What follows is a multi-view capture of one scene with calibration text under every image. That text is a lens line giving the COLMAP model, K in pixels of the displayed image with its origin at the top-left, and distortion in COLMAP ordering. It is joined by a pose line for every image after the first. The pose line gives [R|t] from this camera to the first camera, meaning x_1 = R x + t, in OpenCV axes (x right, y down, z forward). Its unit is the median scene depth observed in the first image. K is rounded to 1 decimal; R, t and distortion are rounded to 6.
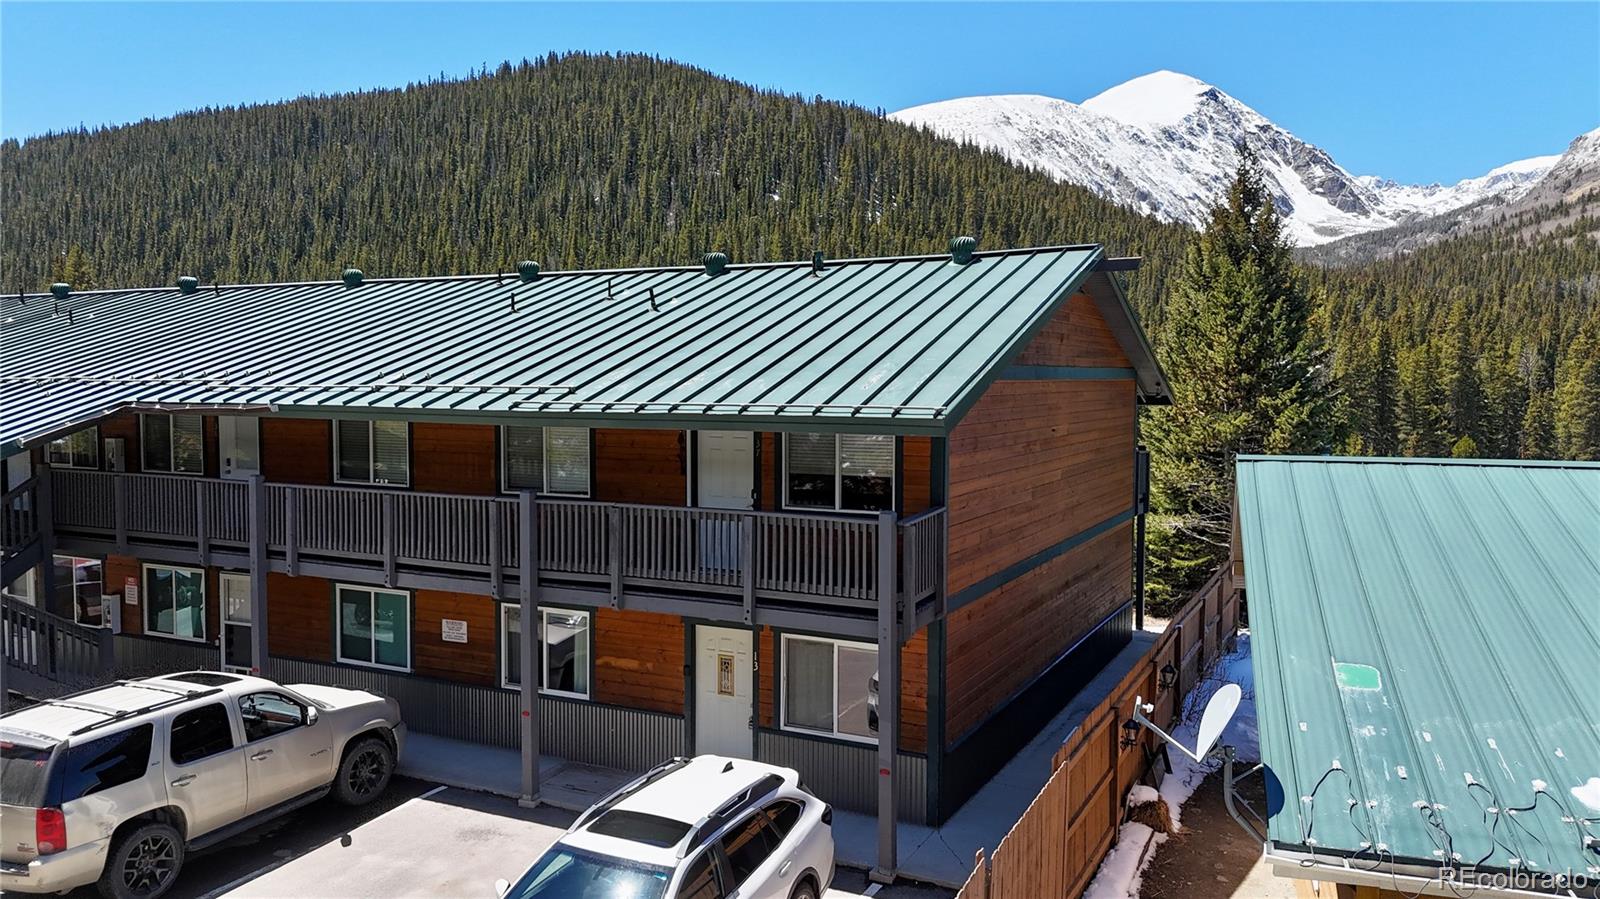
lens RADIAL K [[1171.4, 0, 802.1], [0, 1171.4, 448.1], [0, 0, 1]] dist [0.062695, -0.060066]
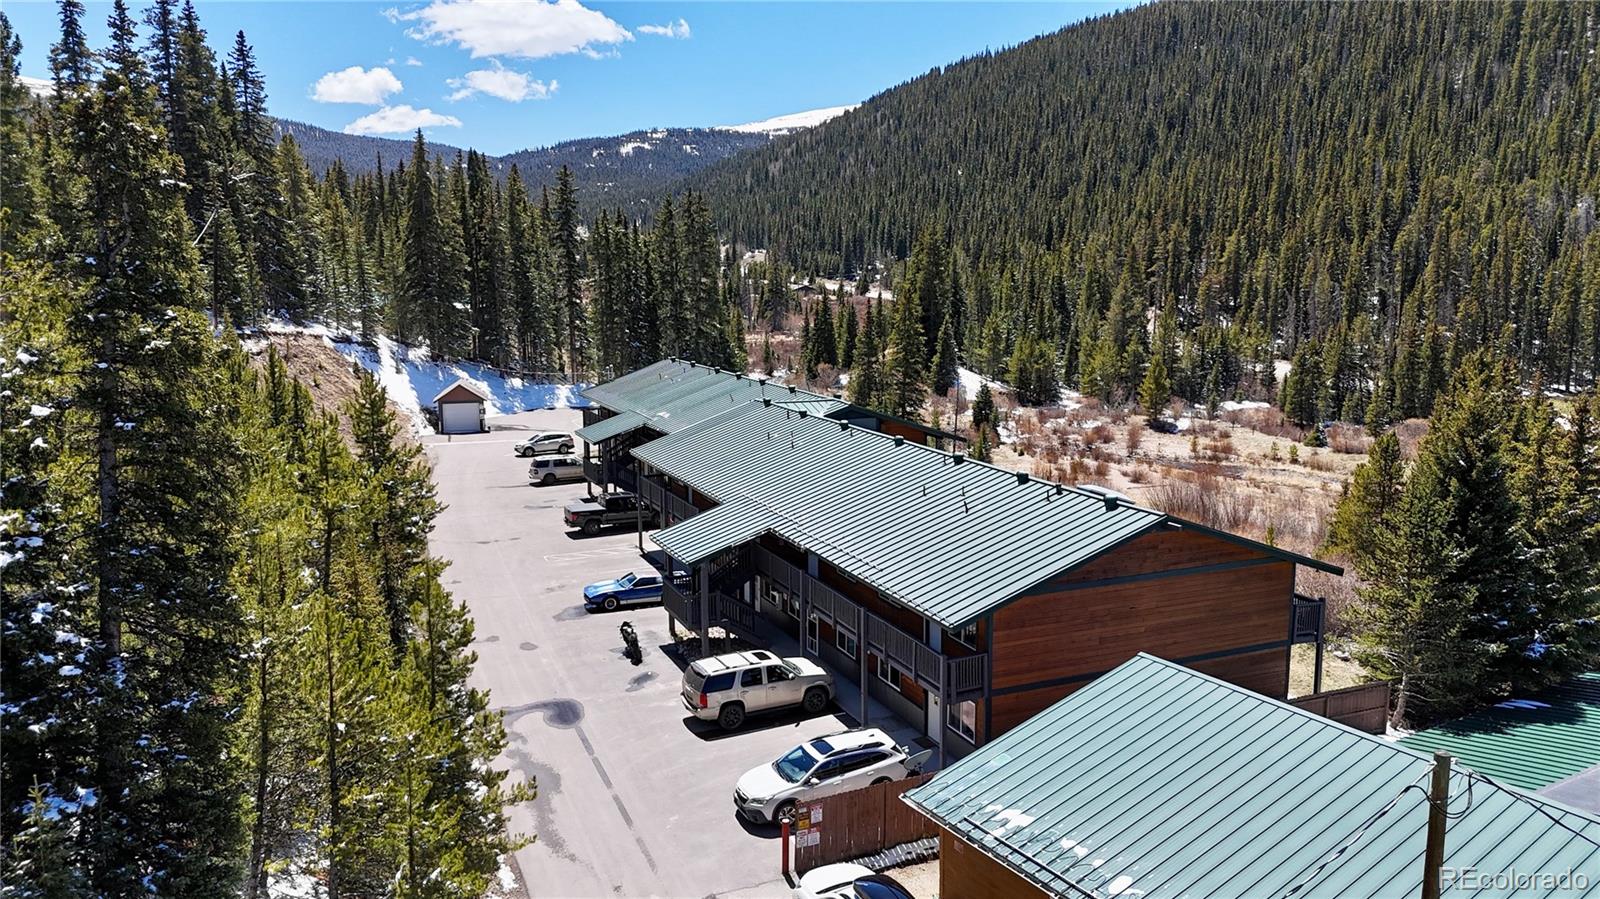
lens RADIAL K [[1171.4, 0, 802.1], [0, 1171.4, 448.1], [0, 0, 1]] dist [0.062695, -0.060066]
pose [[0.767717, 0.096157, -0.633533, 1.051363], [-0.032207, 0.993218, 0.111721, -0.498771], [0.639979, -0.065366, 0.765607, -0.846174]]
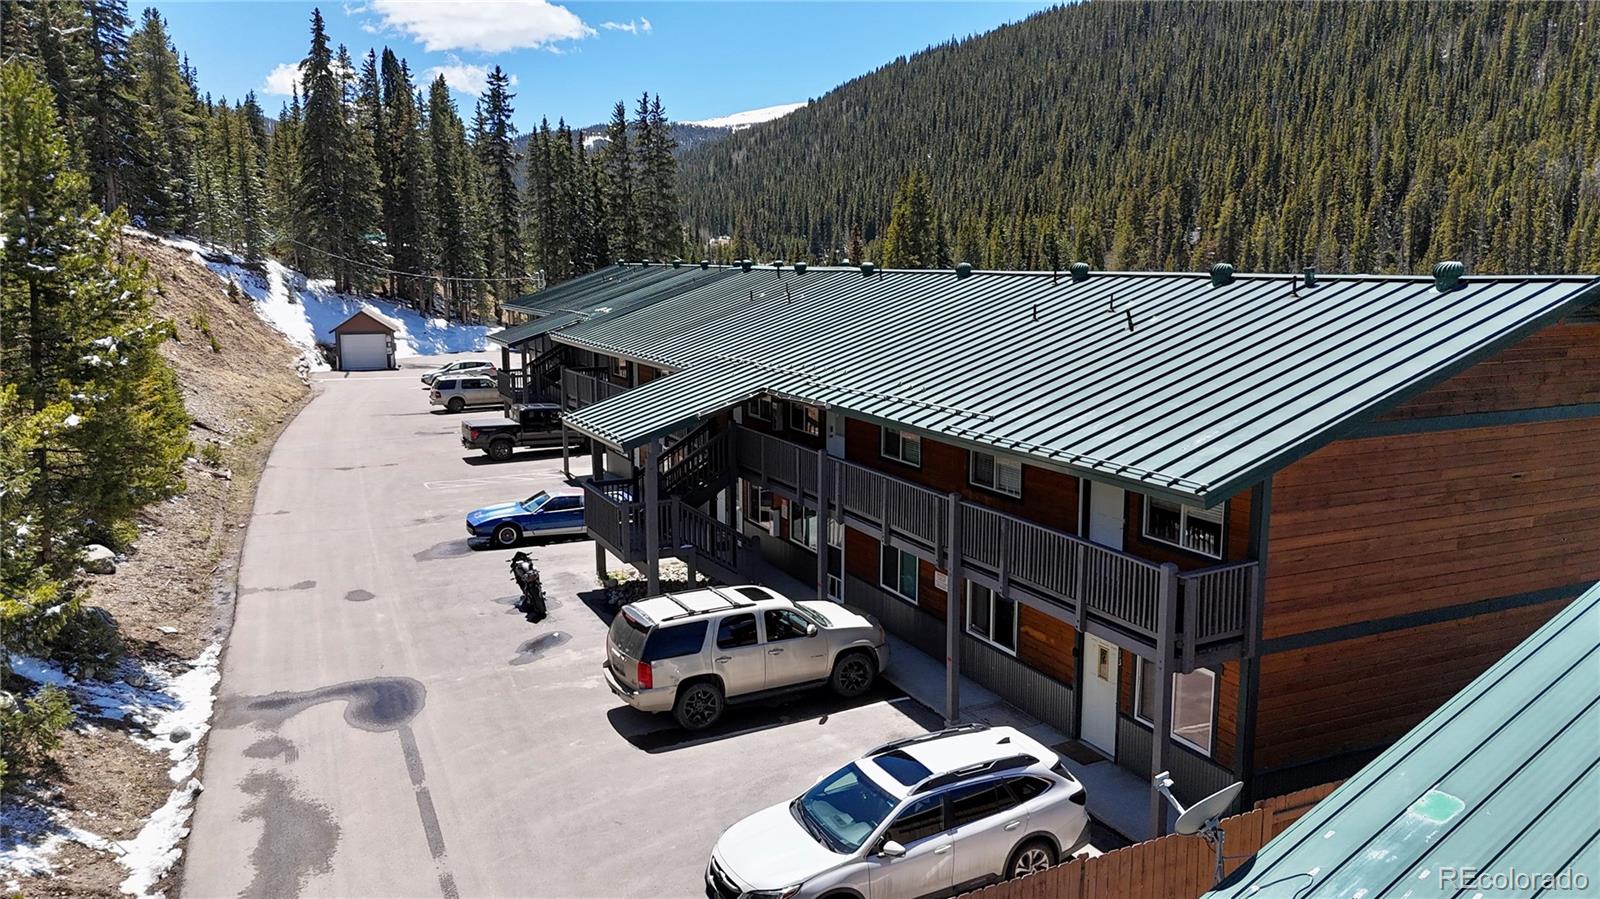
lens RADIAL K [[1171.4, 0, 802.1], [0, 1171.4, 448.1], [0, 0, 1]] dist [0.062695, -0.060066]
pose [[0.787290, 0.095585, -0.609129, 0.360913], [-0.034189, 0.993158, 0.111658, -0.131648], [0.615635, -0.067082, 0.785171, -0.103732]]
